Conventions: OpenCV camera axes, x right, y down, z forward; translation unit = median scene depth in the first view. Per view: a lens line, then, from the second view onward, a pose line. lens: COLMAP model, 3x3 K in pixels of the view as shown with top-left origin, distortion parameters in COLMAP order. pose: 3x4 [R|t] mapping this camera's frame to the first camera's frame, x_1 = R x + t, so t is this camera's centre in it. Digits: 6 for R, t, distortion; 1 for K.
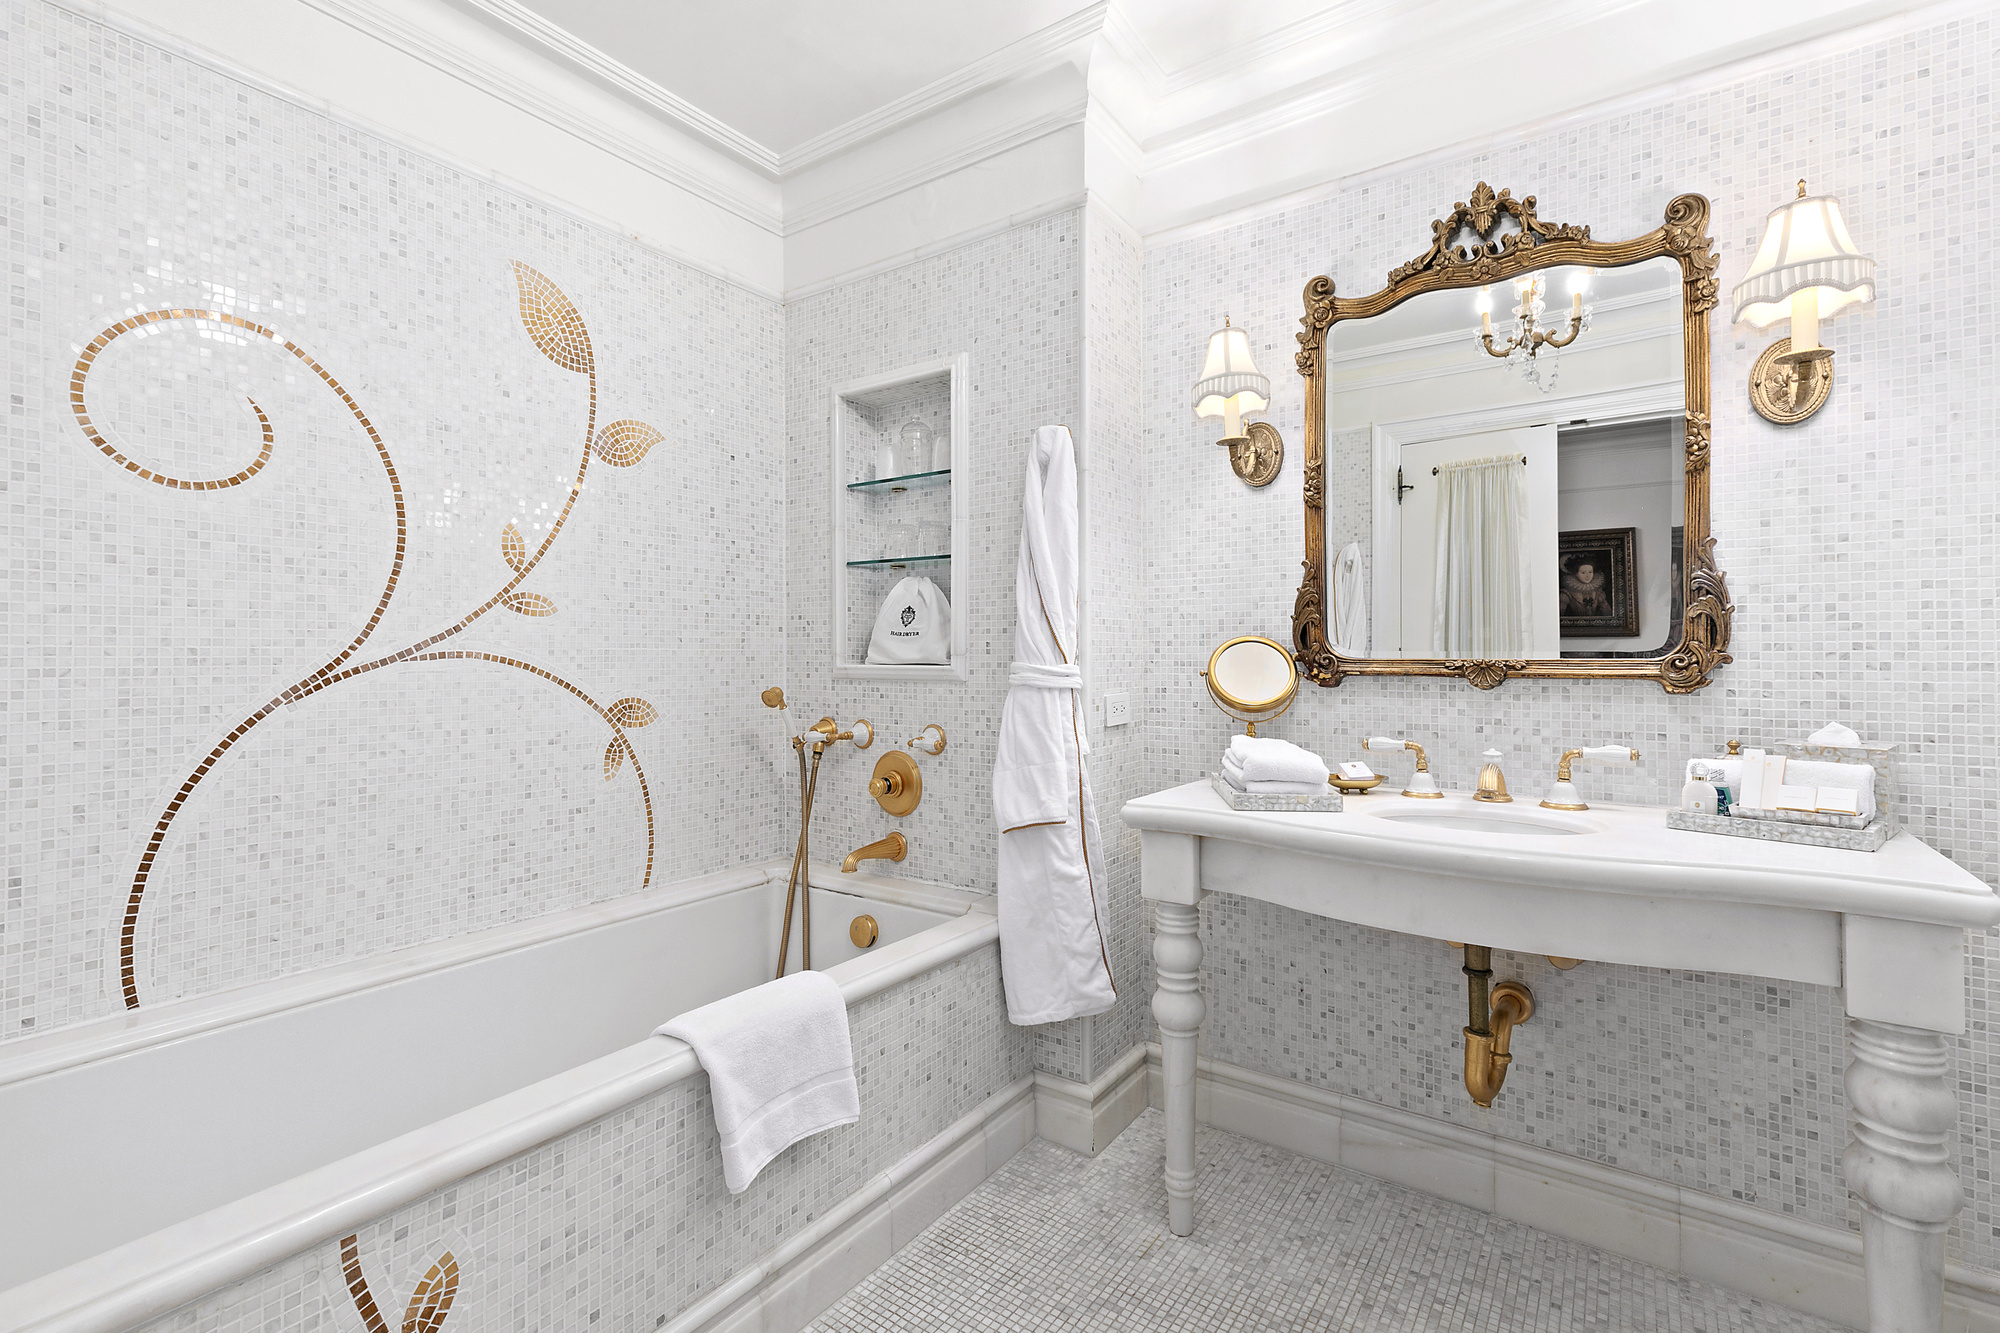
lens RADIAL K [[891.8, 0, 998.5], [0, 891.8, 658.0], [0, 0, 1]] dist [-0.000292, -0.000574]
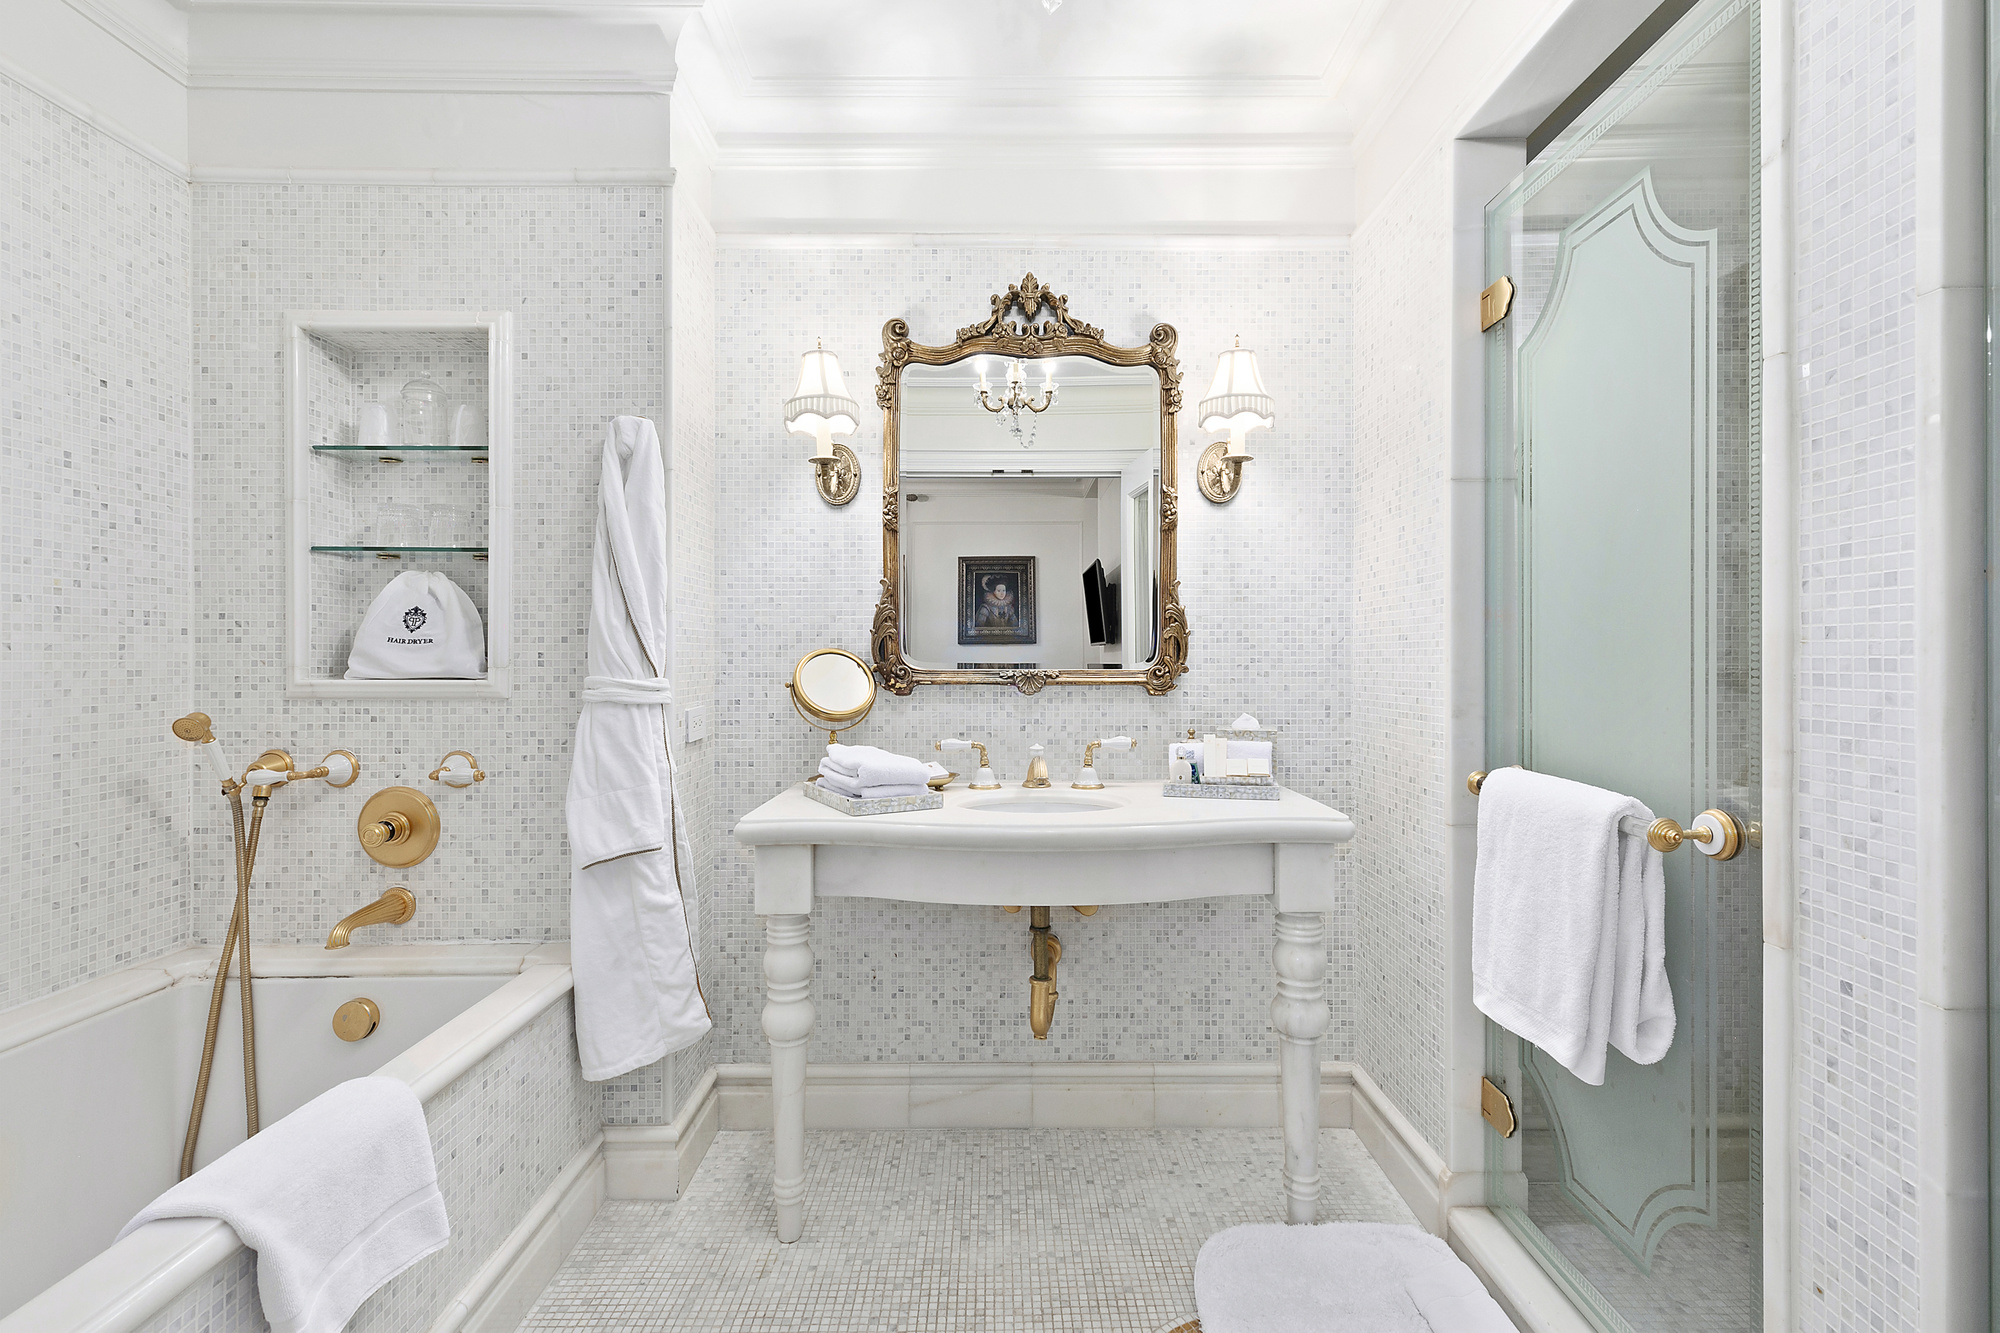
lens RADIAL K [[899.0, 0, 1000.0], [0, 899.0, 666.5], [0, 0, 1]] dist [0.001296, -0.000004]
pose [[0.813755, -0.005107, 0.581186, -0.172822], [0.001380, 0.999976, 0.006856, -0.010538], [-0.581207, -0.004777, 0.813742, 0.031433]]
